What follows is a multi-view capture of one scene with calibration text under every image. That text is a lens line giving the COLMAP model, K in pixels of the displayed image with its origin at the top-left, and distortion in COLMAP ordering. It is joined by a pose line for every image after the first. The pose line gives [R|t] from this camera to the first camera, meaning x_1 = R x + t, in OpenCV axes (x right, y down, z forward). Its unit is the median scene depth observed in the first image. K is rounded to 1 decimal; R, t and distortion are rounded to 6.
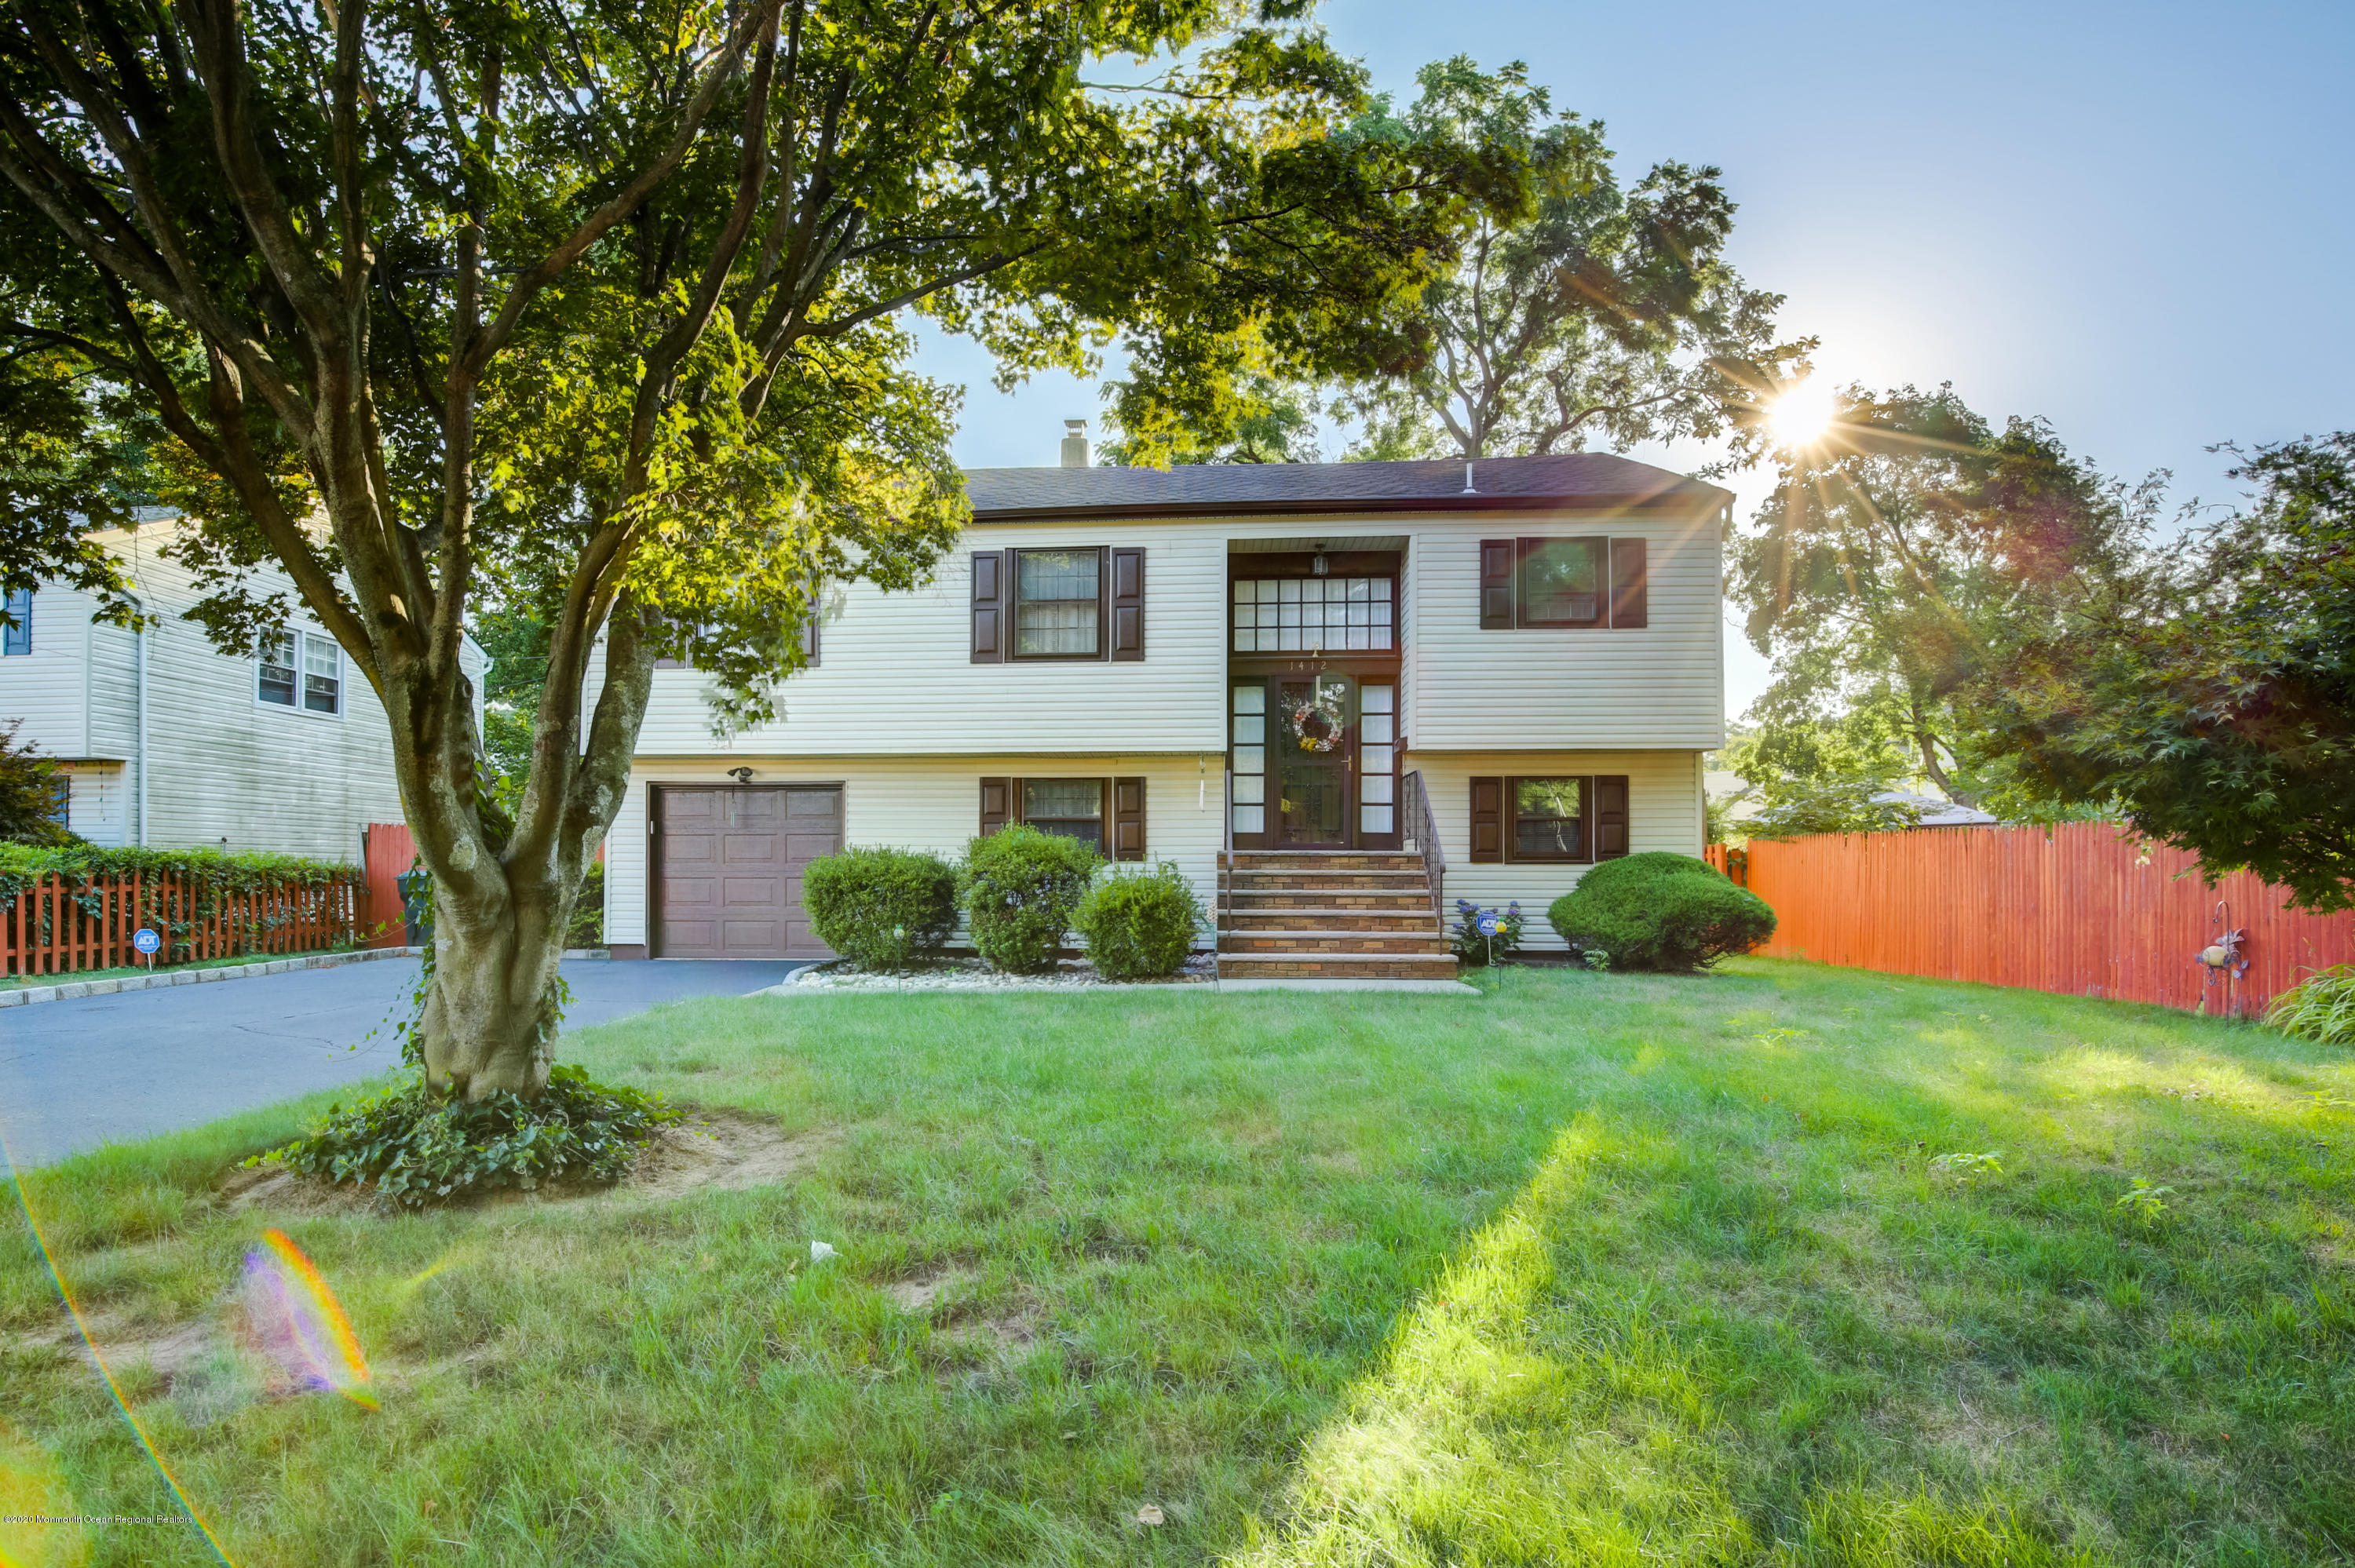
lens RADIAL K [[1131.0, 0, 1061.8], [0, 1131.0, 837.9], [0, 0, 1]] dist [-0.033677, -0.000549]
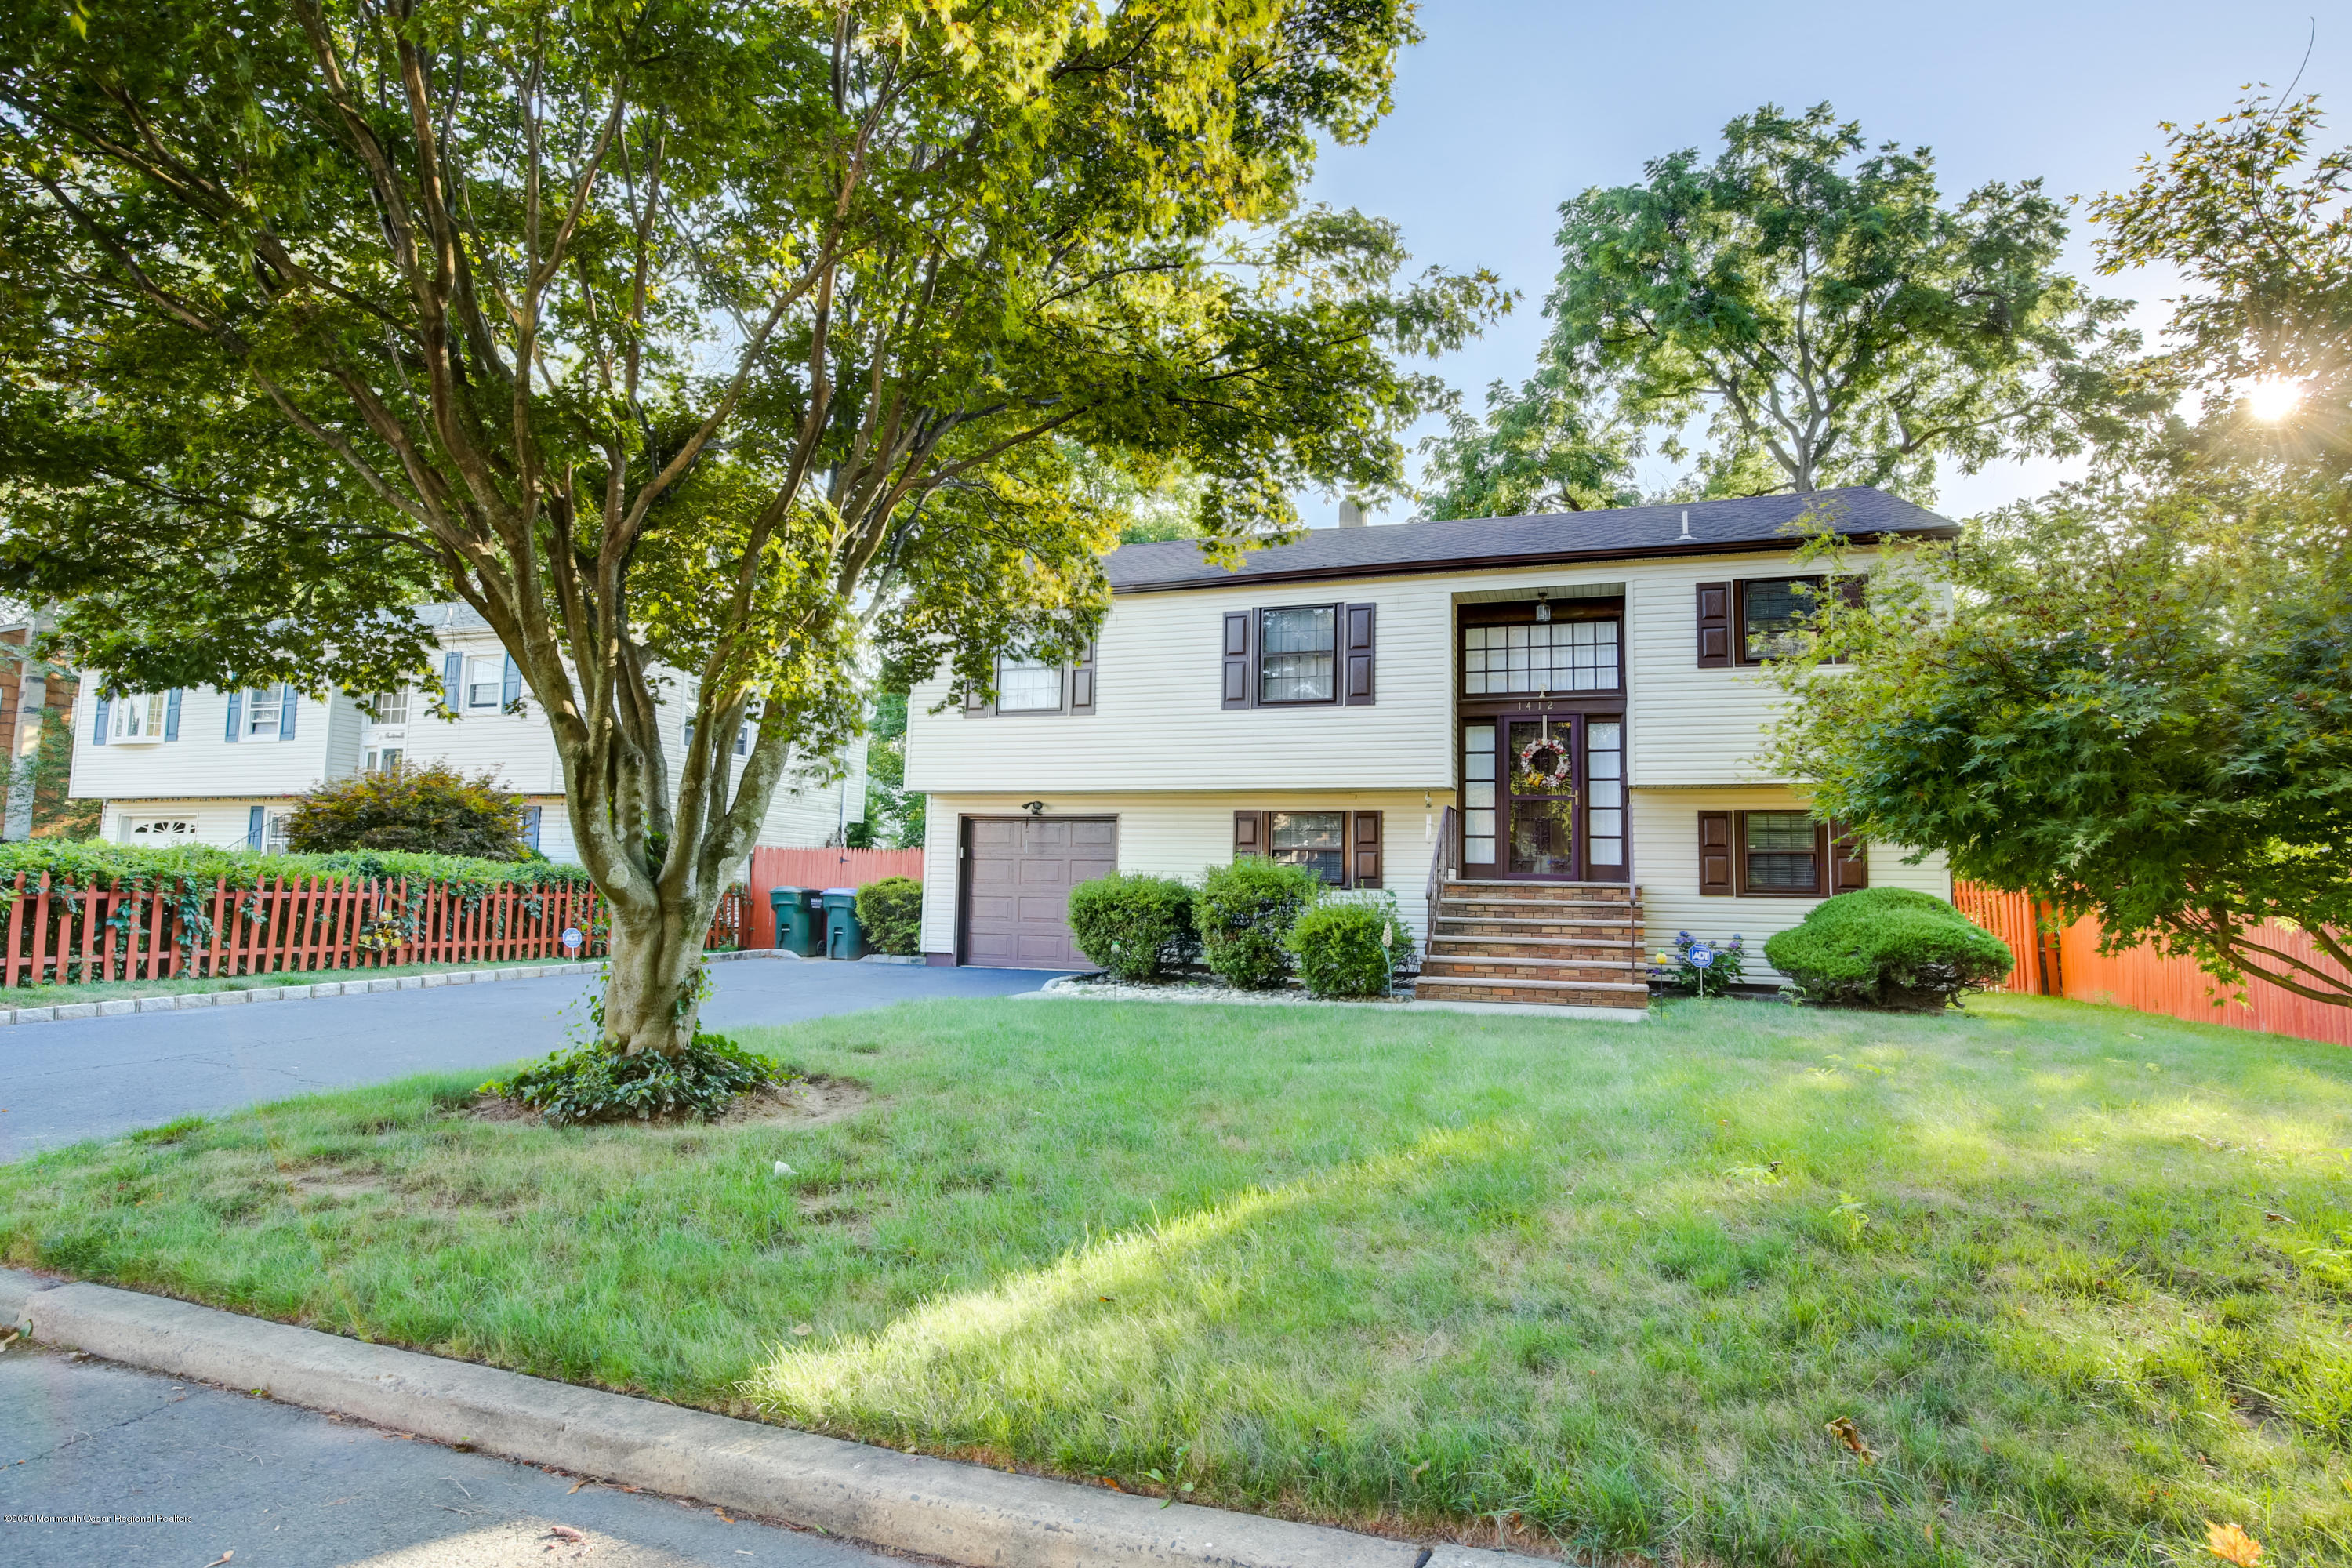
lens RADIAL K [[1072.0, 0, 1187.6], [0, 1072.0, 769.2], [0, 0, 1]] dist [-0.031243, 0.000575]
pose [[0.975482, -0.007494, -0.219950, 0.131712], [-0.011609, 0.996276, -0.085431, -0.003929], [0.219771, 0.085890, 0.971763, -0.047290]]
